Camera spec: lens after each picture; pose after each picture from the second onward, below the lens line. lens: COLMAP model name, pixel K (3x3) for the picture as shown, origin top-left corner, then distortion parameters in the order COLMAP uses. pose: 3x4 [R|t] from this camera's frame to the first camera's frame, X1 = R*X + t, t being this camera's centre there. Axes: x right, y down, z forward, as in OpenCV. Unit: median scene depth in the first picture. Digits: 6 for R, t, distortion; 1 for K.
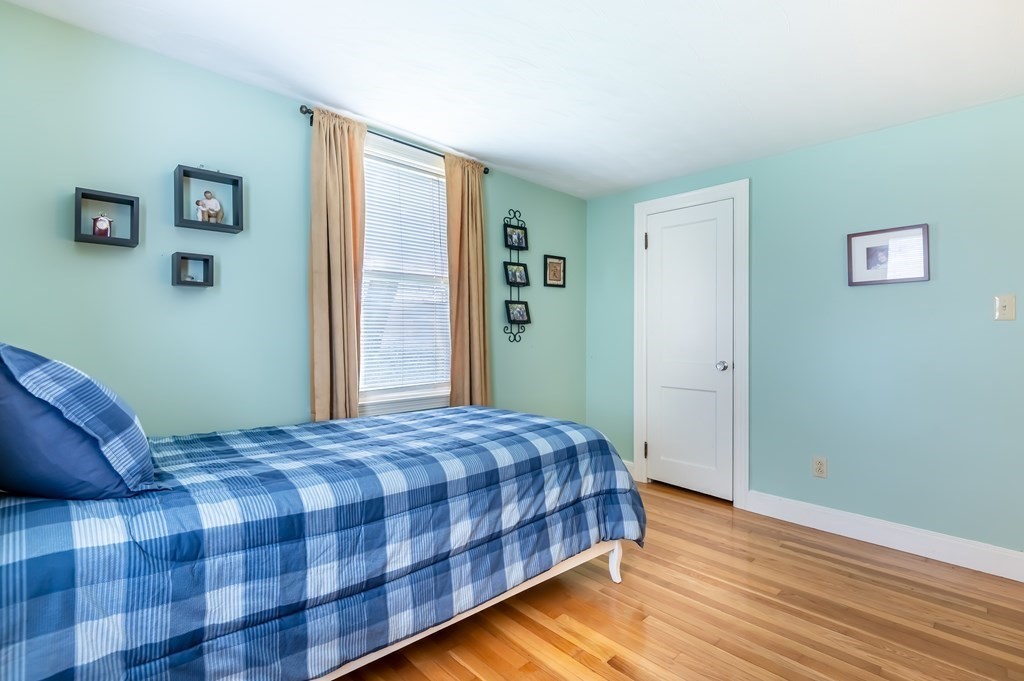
lens RADIAL K [[477.8, 0, 507.2], [0, 477.8, 323.8], [0, 0, 1]] dist [0.002871, -0.003379]
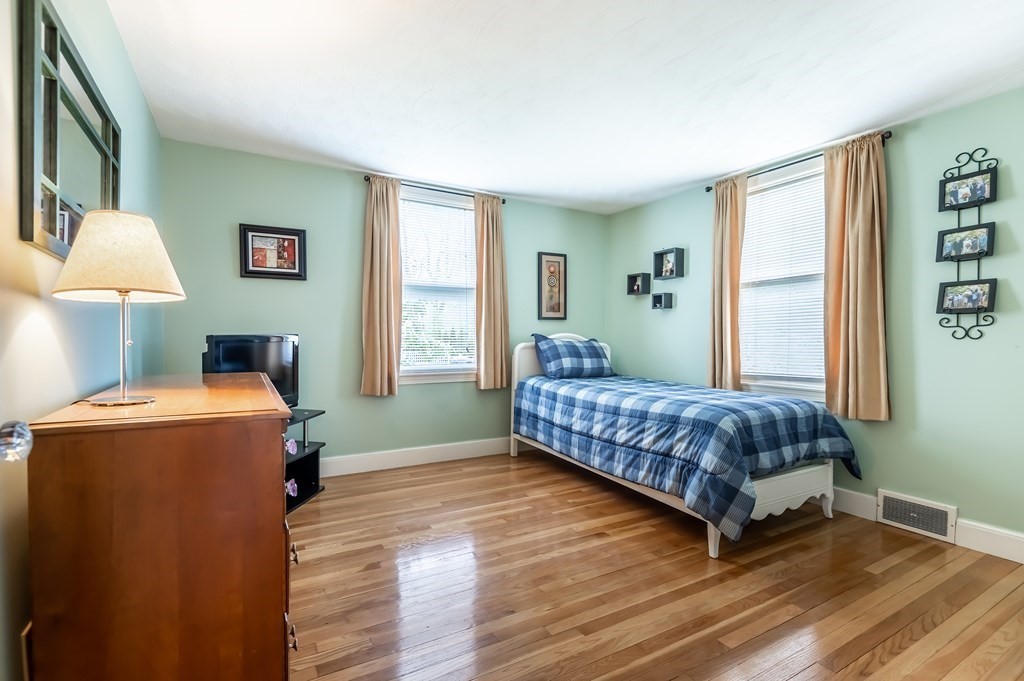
lens RADIAL K [[477.8, 0, 514.3], [0, 477.8, 341.0], [0, 0, 1]] dist [0.002871, -0.003379]
pose [[-0.244389, 0.001130, -0.969677, 1.123348], [0.016720, 0.999856, -0.003049, 0.040897], [0.969533, -0.016958, -0.244372, 0.679888]]
